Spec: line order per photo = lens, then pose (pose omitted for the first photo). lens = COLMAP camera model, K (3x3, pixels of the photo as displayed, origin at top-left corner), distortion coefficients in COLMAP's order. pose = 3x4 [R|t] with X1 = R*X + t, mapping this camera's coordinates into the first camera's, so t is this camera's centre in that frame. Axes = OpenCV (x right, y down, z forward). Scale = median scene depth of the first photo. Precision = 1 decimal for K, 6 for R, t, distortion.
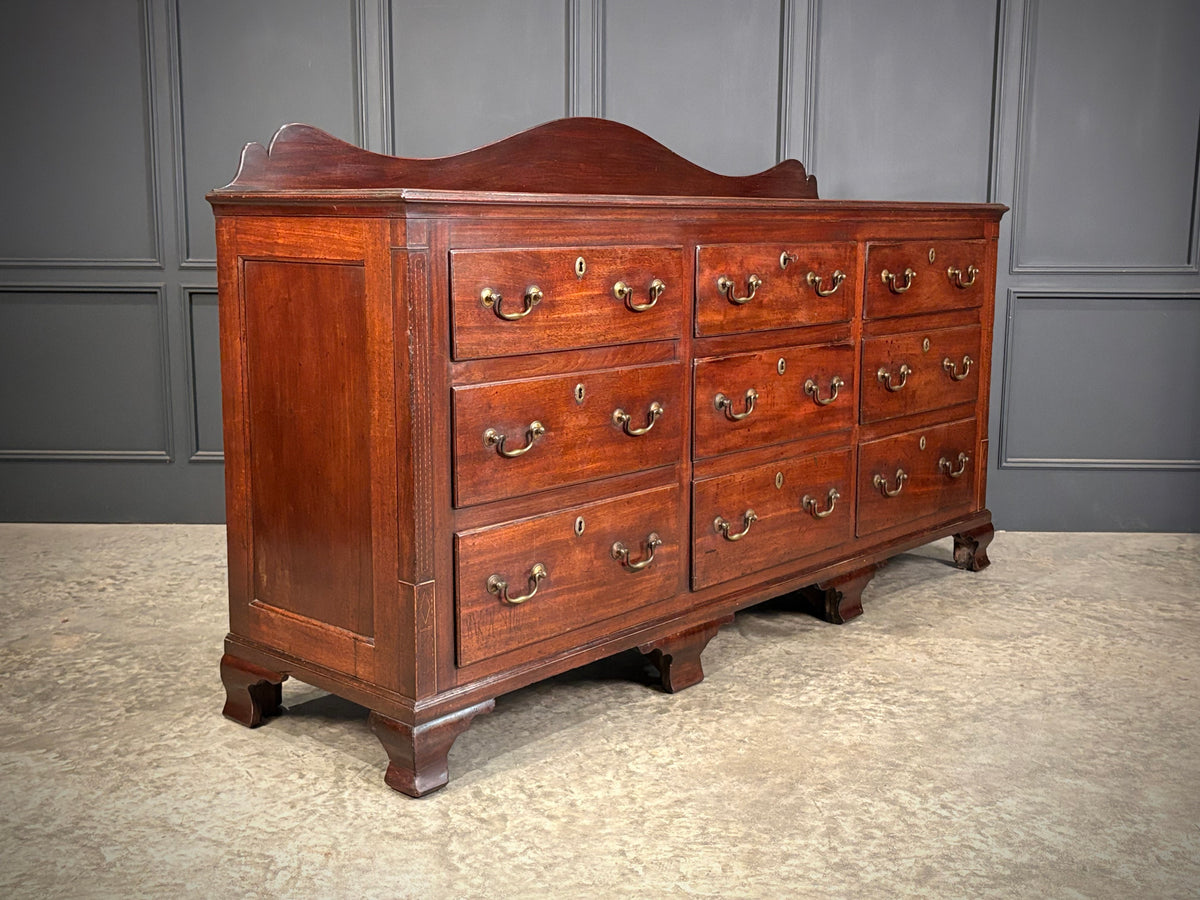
lens RADIAL K [[1323.5, 0, 602.7], [0, 1323.5, 444.4], [0, 0, 1]] dist [0.010287, 0.000000]
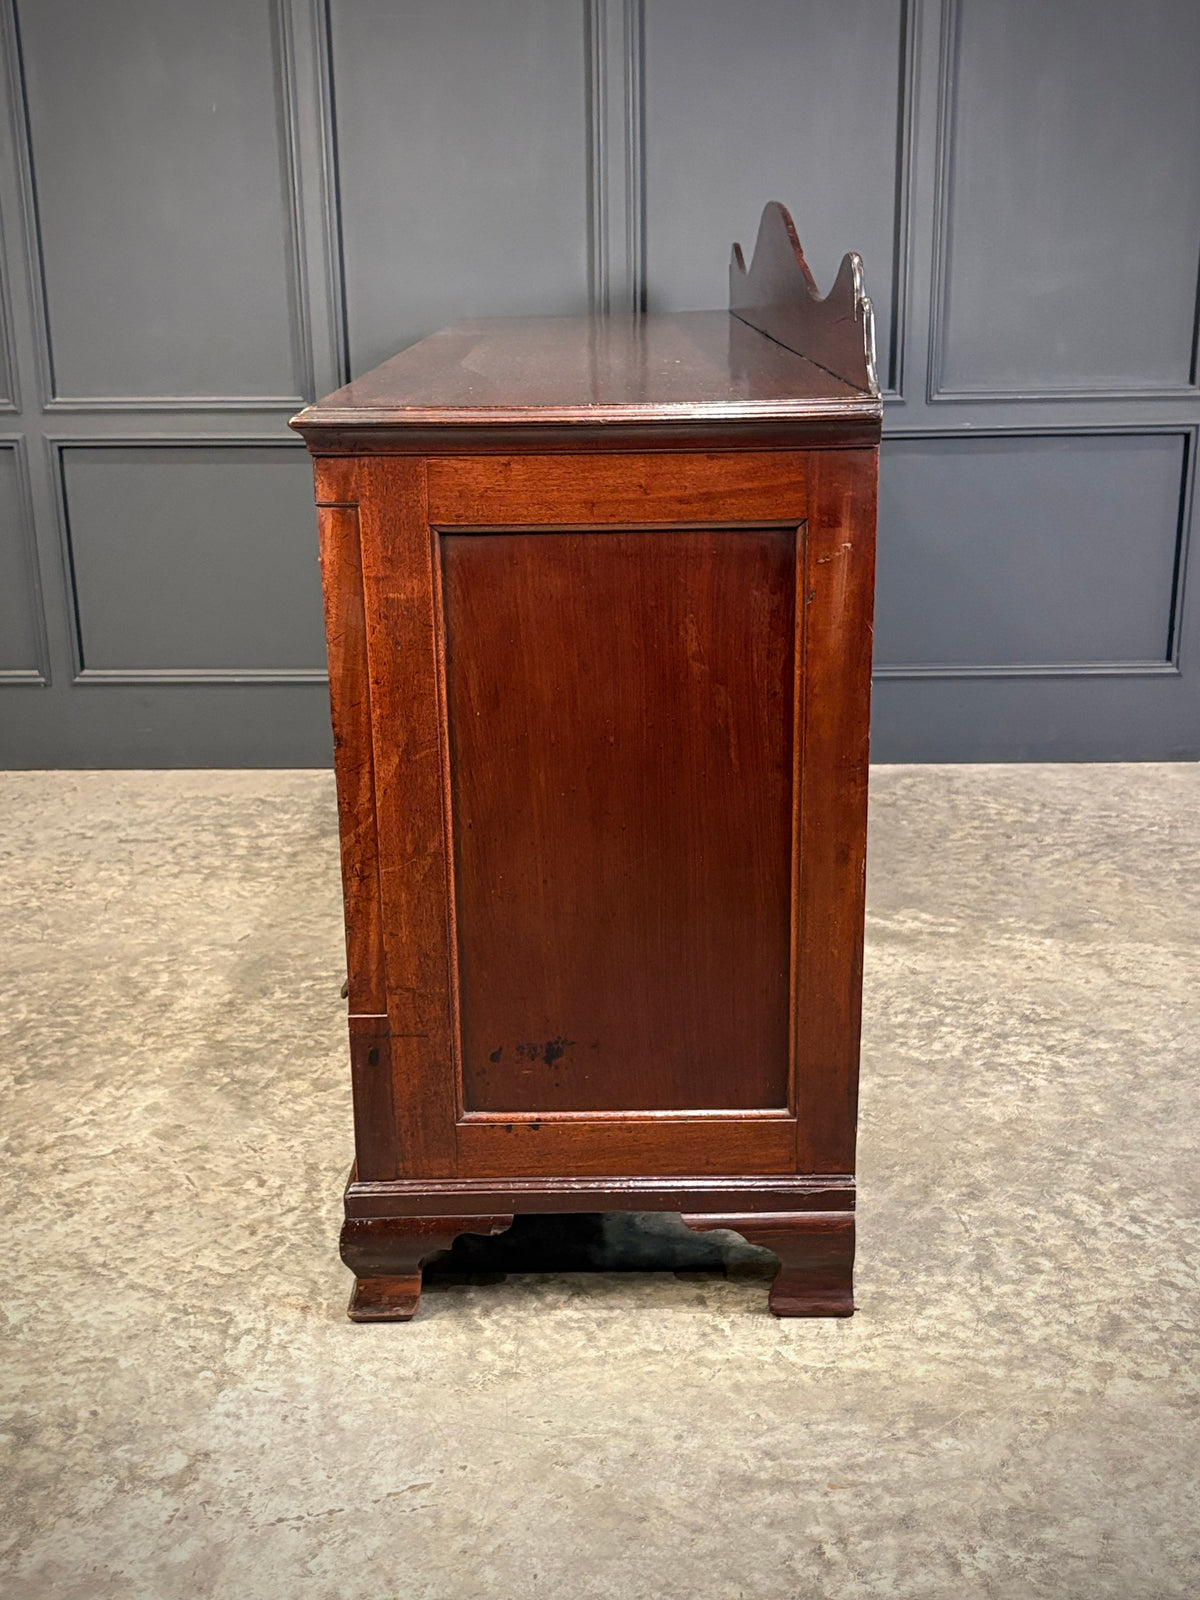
lens RADIAL K [[1826.8, 0, 618.5], [0, 1826.8, 809.4], [0, 0, 1]] dist [0.014449, 0.000000]
pose [[0.999839, -0.015695, -0.008698, -0.014018], [0.016739, 0.990446, 0.136879, -0.080168], [0.006466, -0.137002, 0.990550, 0.017870]]
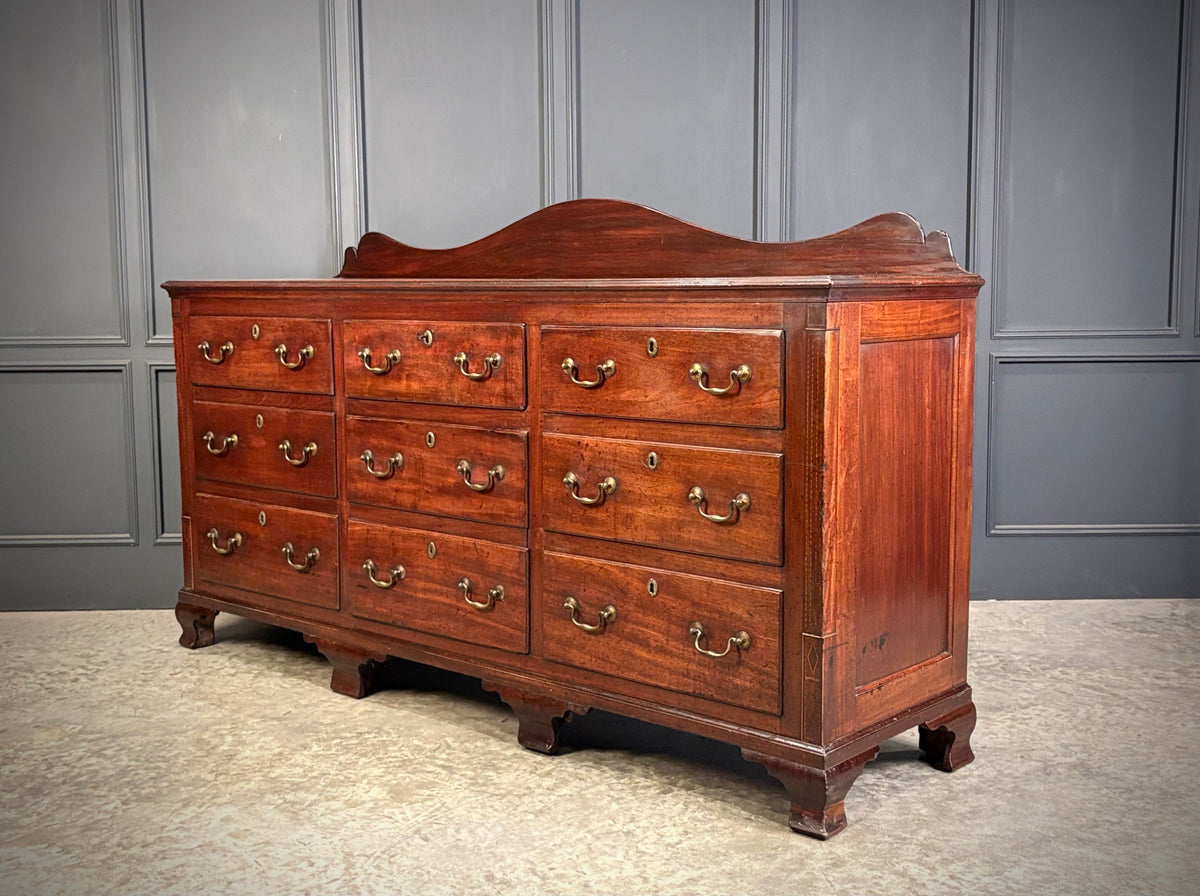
lens RADIAL K [[1437.4, 0, 593.1], [0, 1437.4, 415.9], [0, 0, 1]] dist [0.003528, 0.000000]
pose [[0.999403, -0.015845, 0.030691, -0.037722], [0.017820, 0.997715, -0.065176, -0.010065], [-0.029588, 0.065684, 0.997402, -0.092399]]
